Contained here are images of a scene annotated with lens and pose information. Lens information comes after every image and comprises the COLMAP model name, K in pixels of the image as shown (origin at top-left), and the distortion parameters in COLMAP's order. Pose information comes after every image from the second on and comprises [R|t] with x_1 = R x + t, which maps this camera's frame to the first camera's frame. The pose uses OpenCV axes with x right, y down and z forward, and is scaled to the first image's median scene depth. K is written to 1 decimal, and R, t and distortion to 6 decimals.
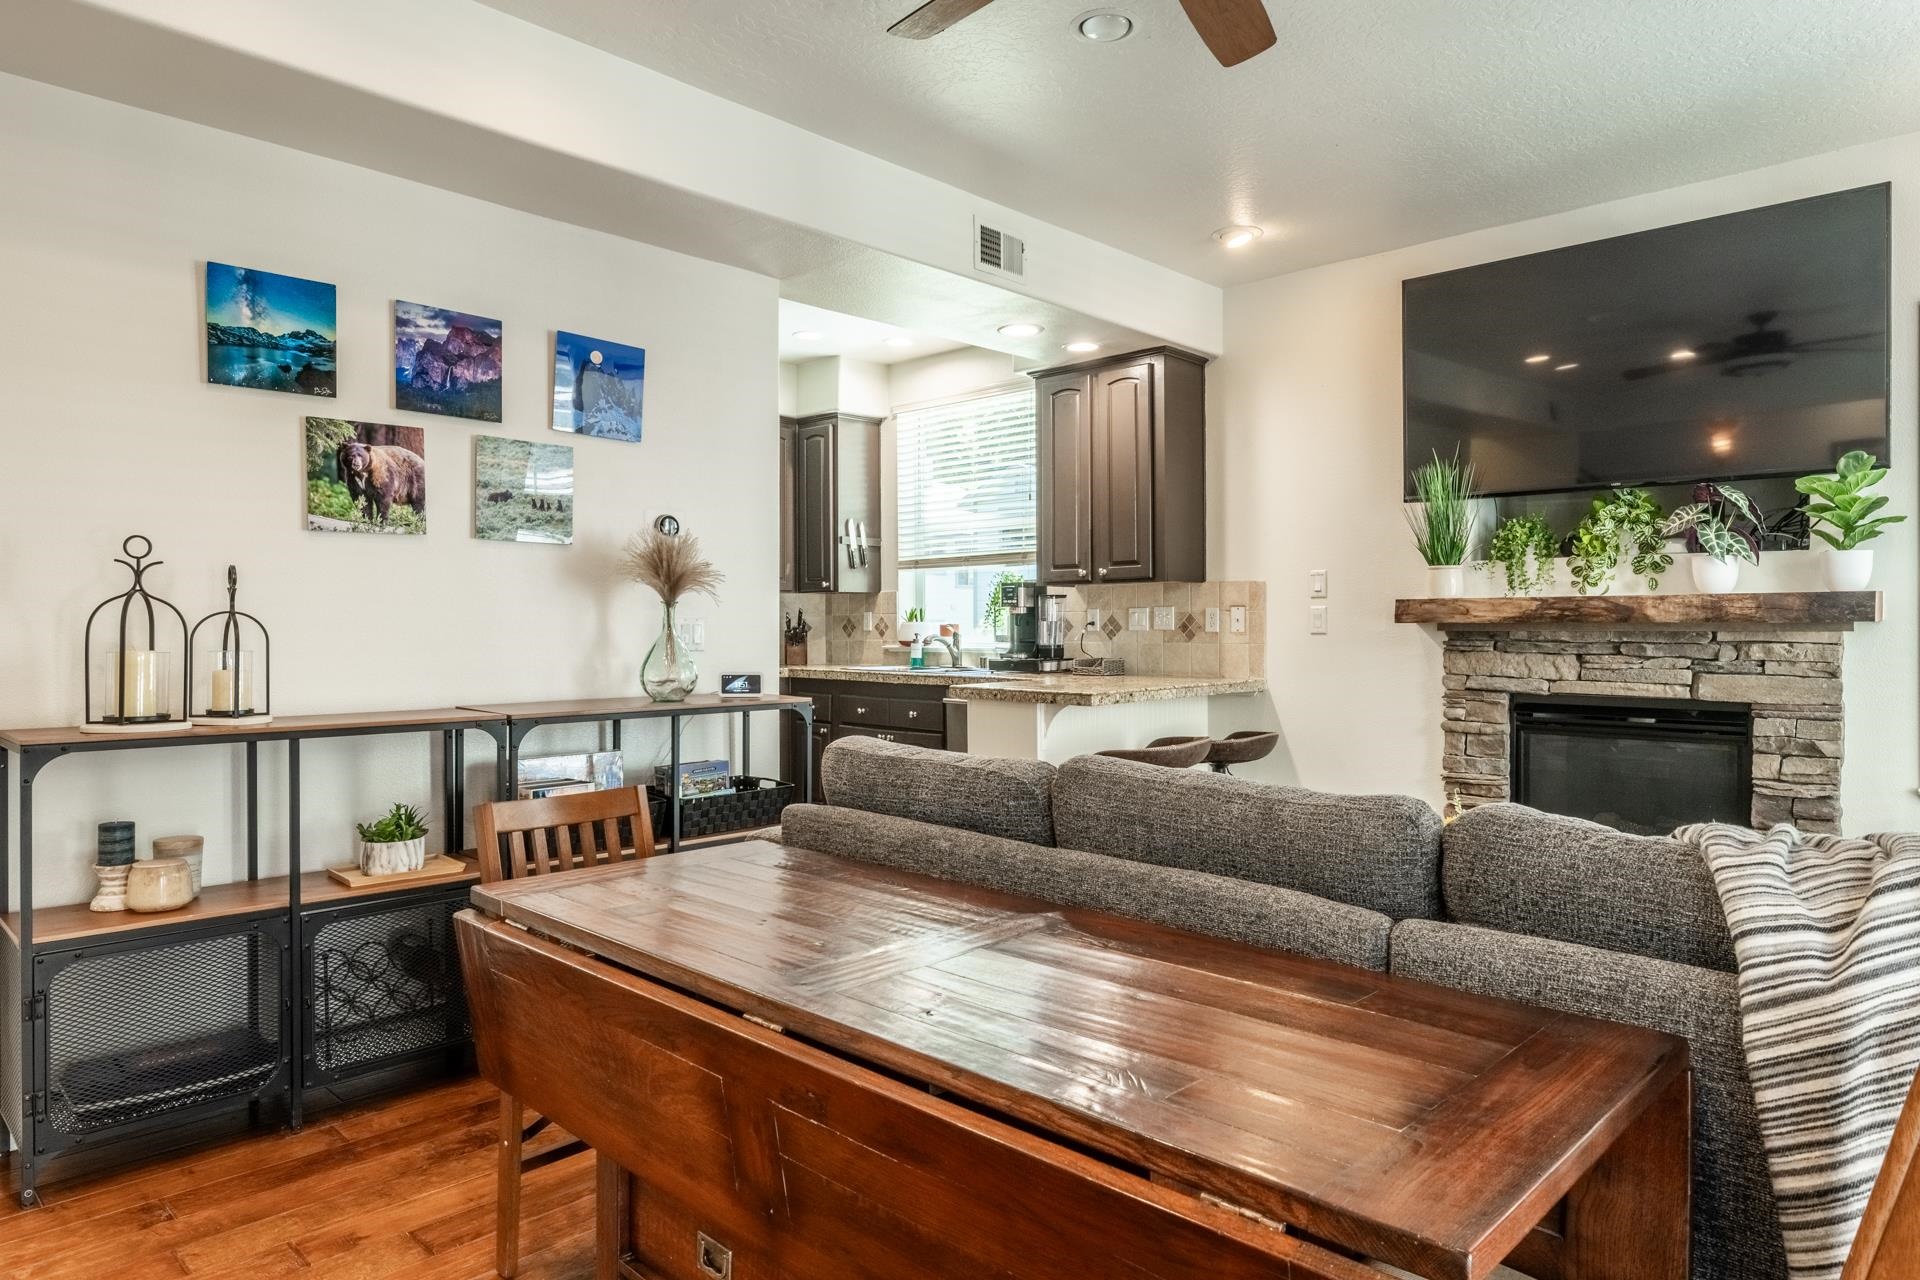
lens RADIAL K [[1136.3, 0, 960.0], [0, 1136.3, 640.0], [0, 0, 1]] dist [-0.019155, -0.000422]
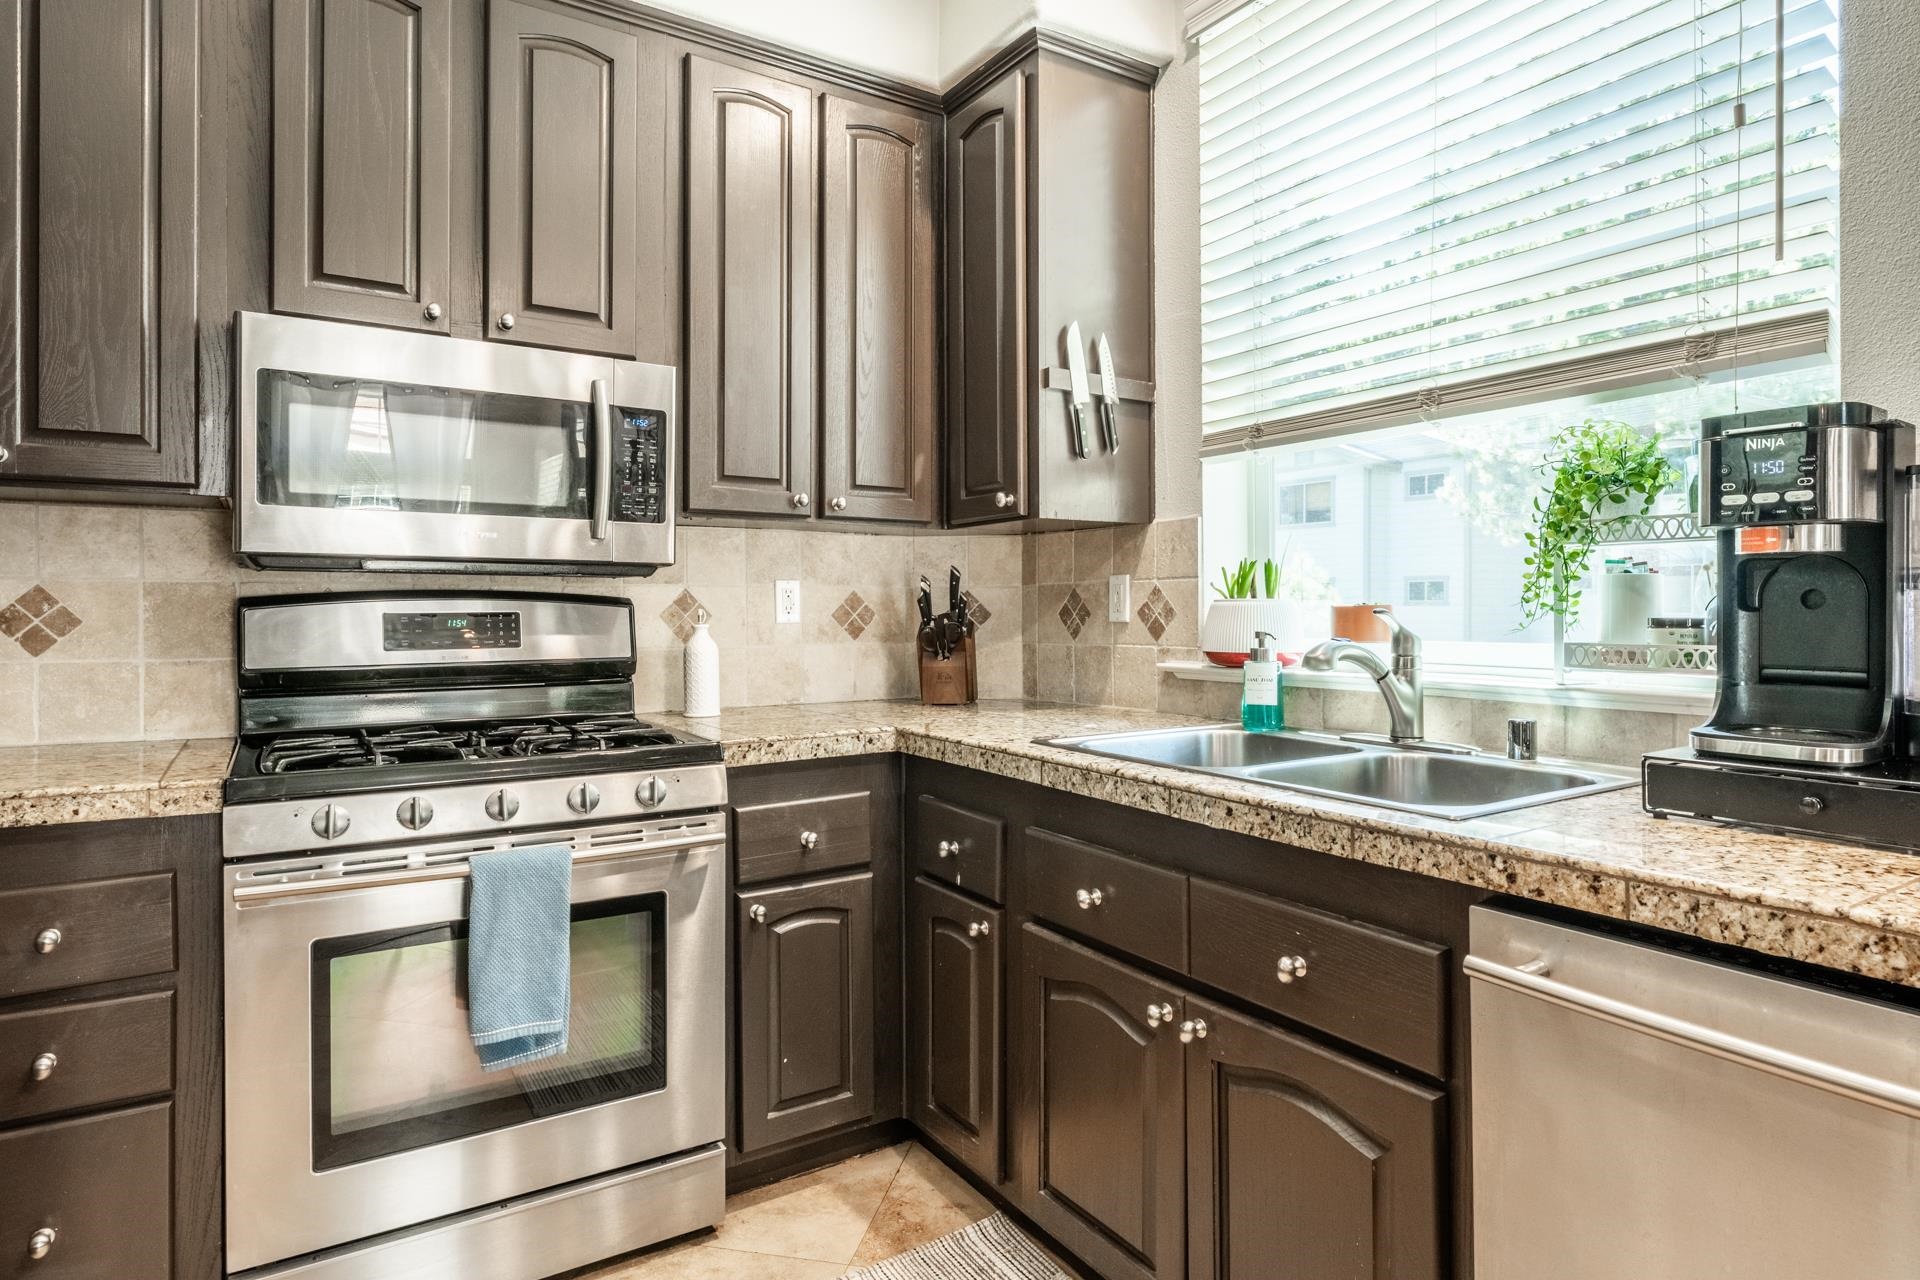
lens RADIAL K [[1053.9, 0, 961.9], [0, 1053.9, 614.3], [0, 0, 1]] dist [-0.000798, -0.000108]
pose [[0.970763, 0.000848, -0.240040, -0.067991], [-0.002809, 0.999965, -0.007827, -0.011556], [0.240025, 0.008273, 0.970731, 0.918937]]
